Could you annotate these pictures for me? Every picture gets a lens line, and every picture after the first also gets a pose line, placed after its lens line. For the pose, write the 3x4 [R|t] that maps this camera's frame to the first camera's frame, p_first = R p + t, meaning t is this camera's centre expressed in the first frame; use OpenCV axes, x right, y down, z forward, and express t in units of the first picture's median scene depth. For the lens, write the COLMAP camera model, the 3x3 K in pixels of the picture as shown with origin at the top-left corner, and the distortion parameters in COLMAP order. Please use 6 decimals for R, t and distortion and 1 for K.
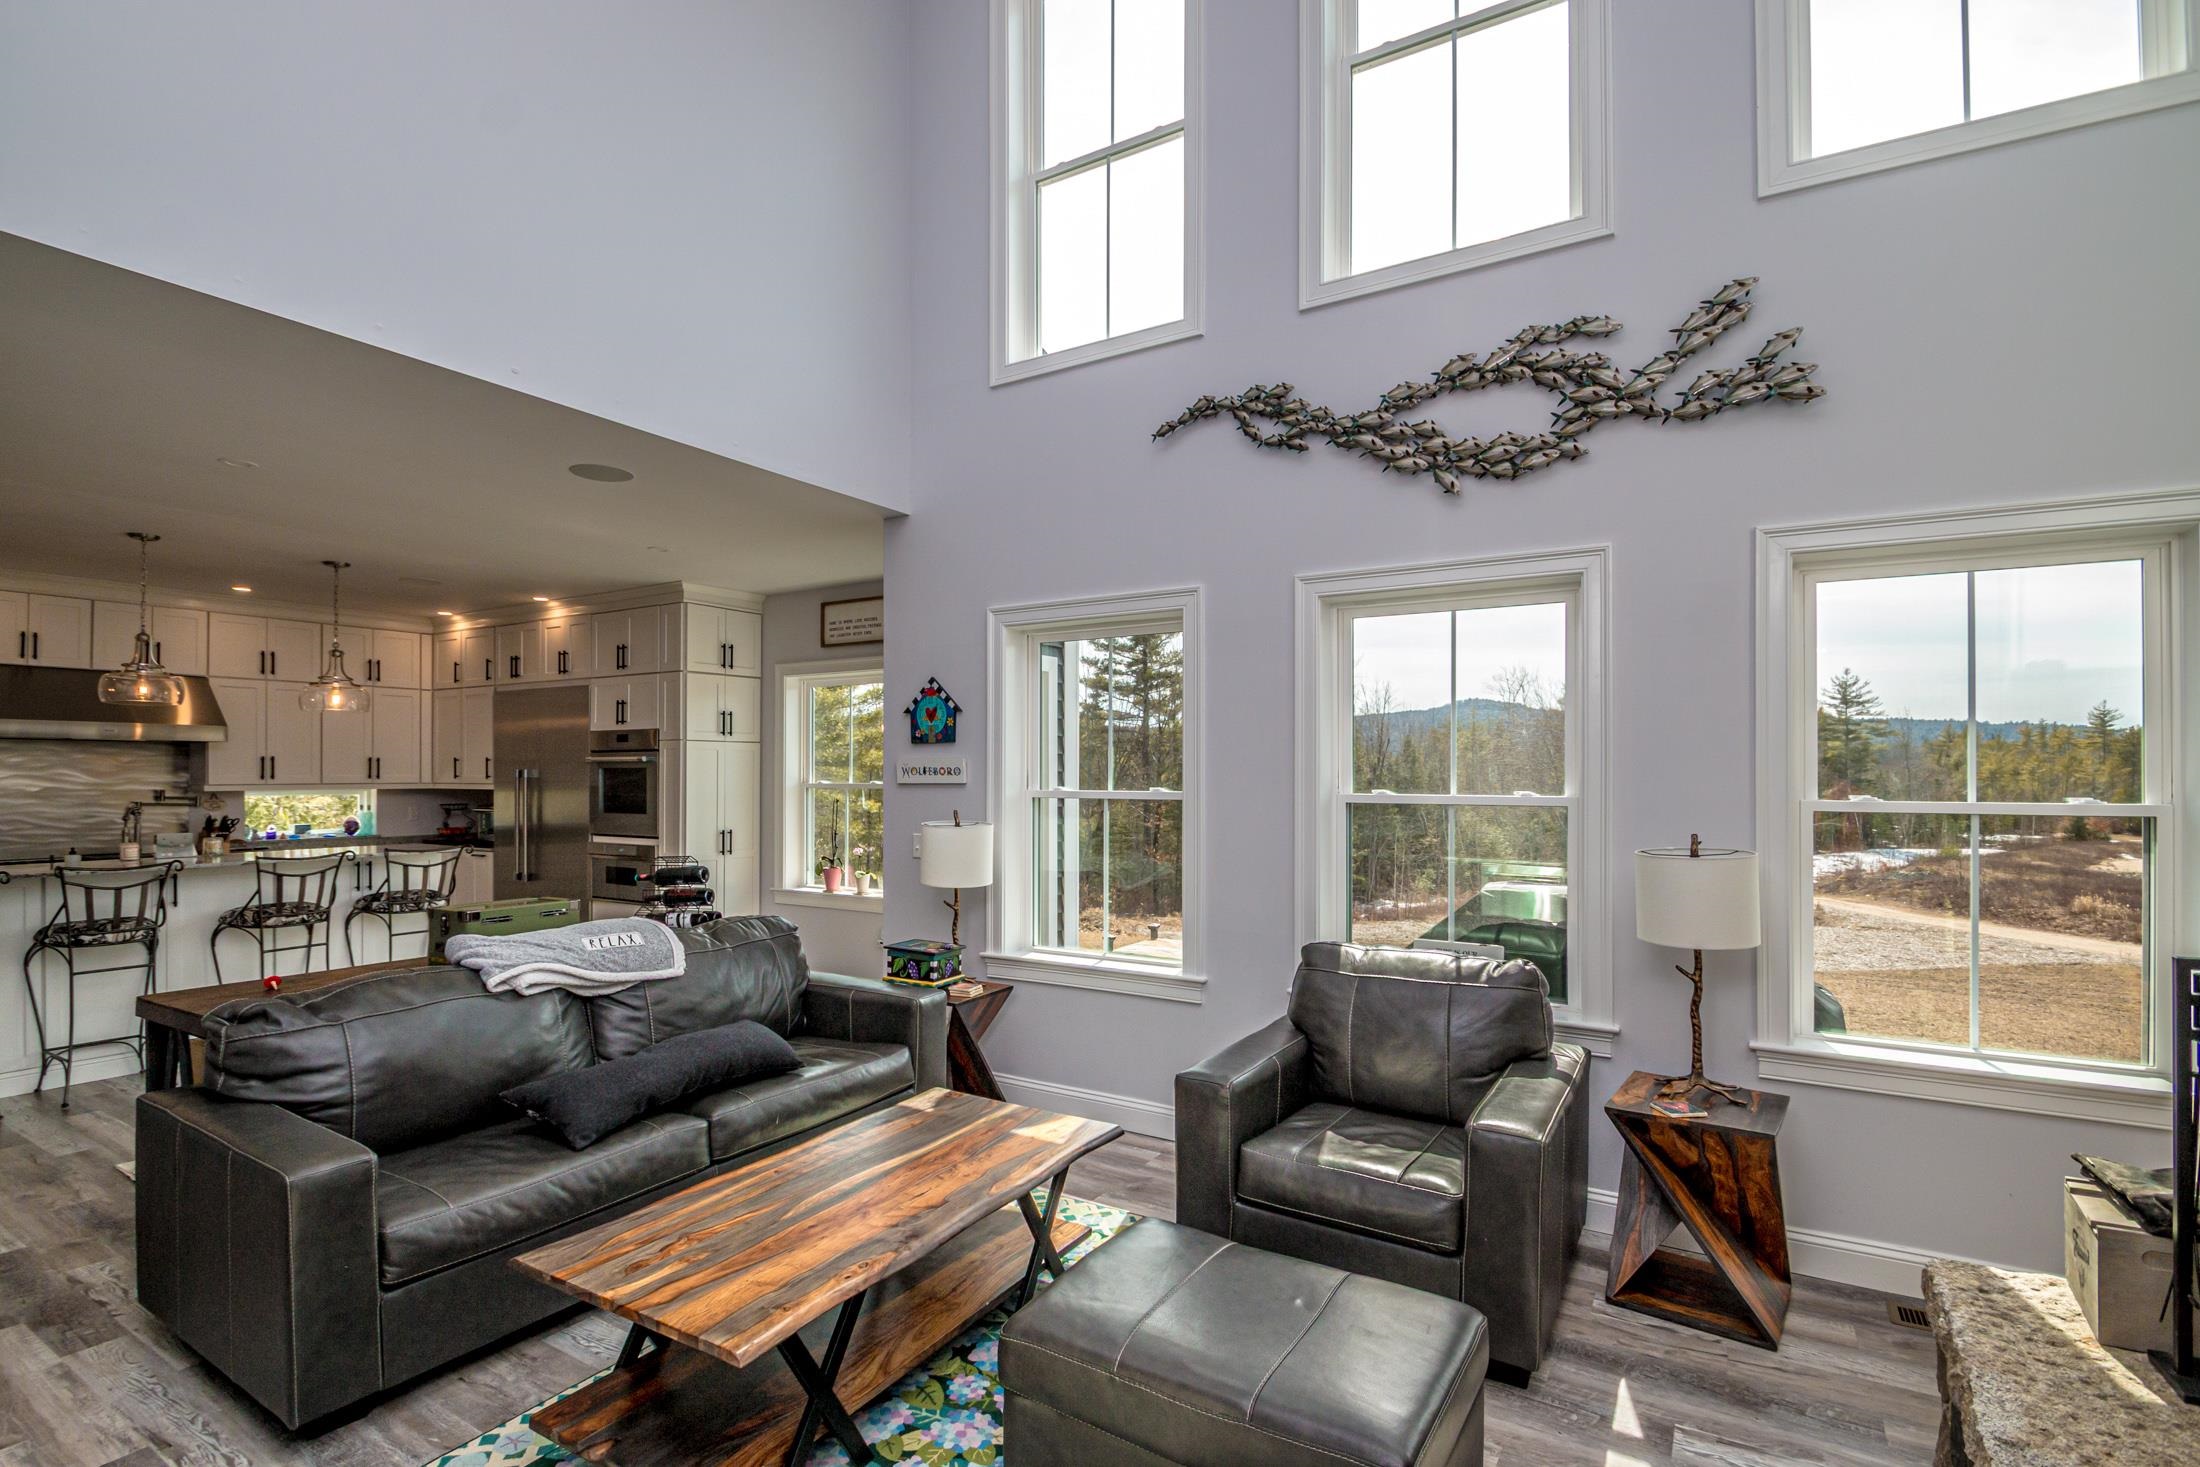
lens RADIAL K [[1010.9, 0, 1106.1], [0, 1010.9, 770.2], [0, 0, 1]] dist [0.000612, -0.014313]
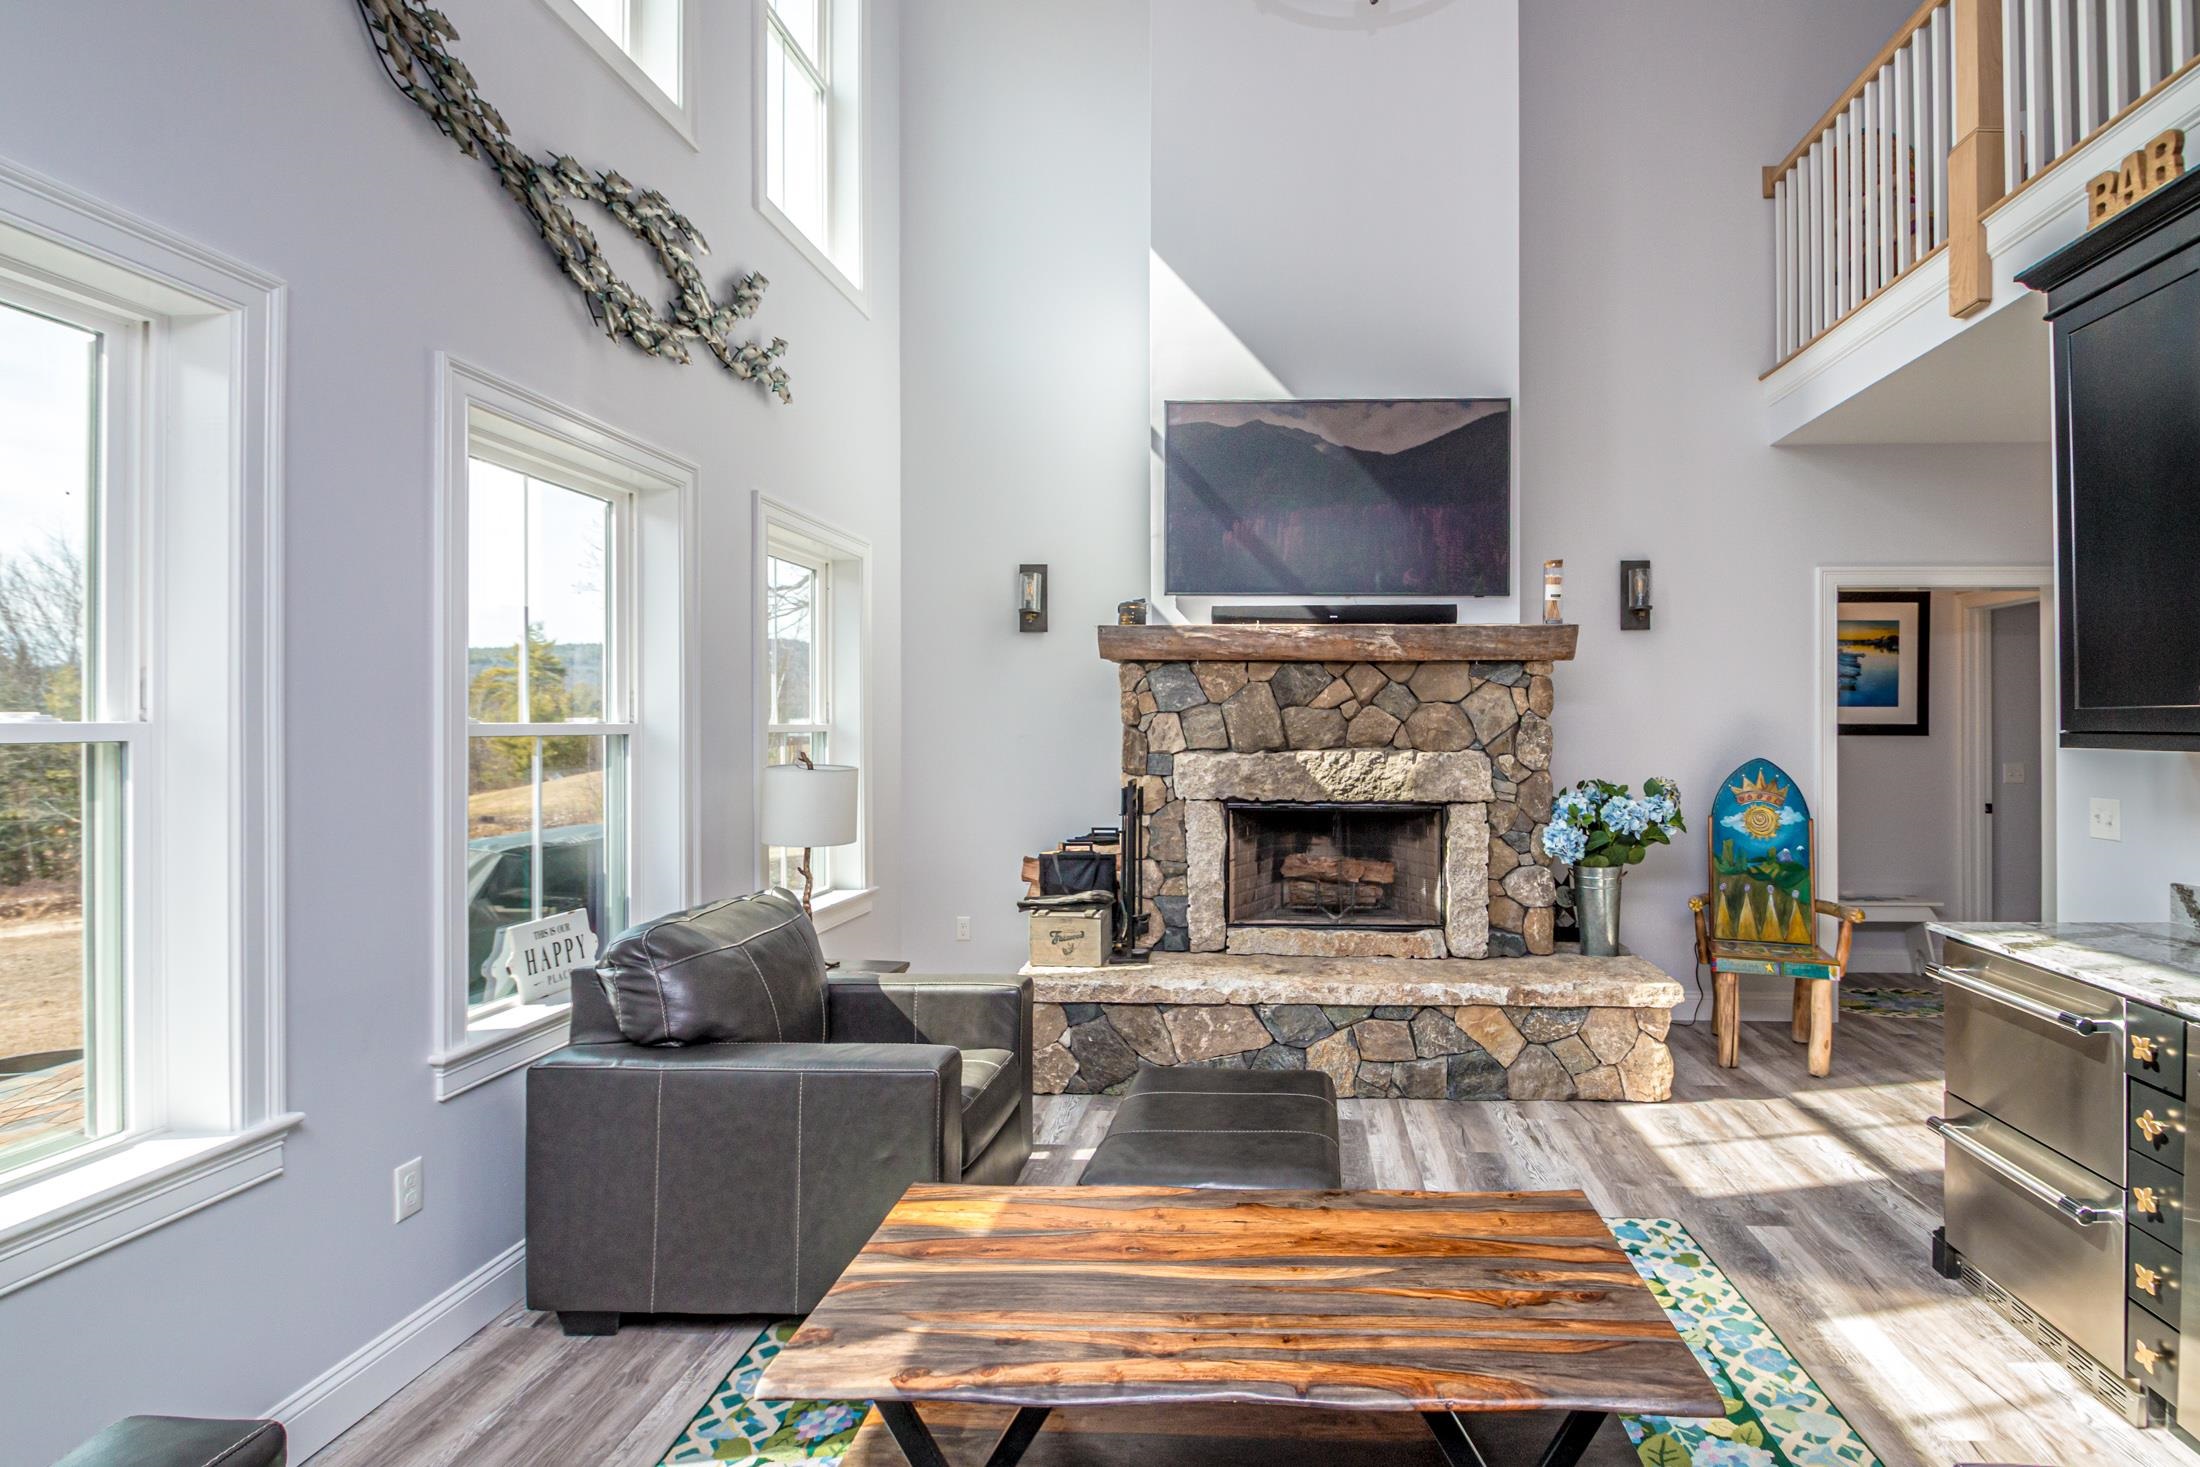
lens RADIAL K [[1094.0, 0, 1229.8], [0, 1094.0, 716.9], [0, 0, 1]] dist [-0.004012, -0.000761]
pose [[-0.482067, 0.005060, 0.876120, -0.584073], [-0.002491, 0.999971, -0.007146, 0.023230], [-0.876131, -0.005627, -0.482040, 0.895642]]
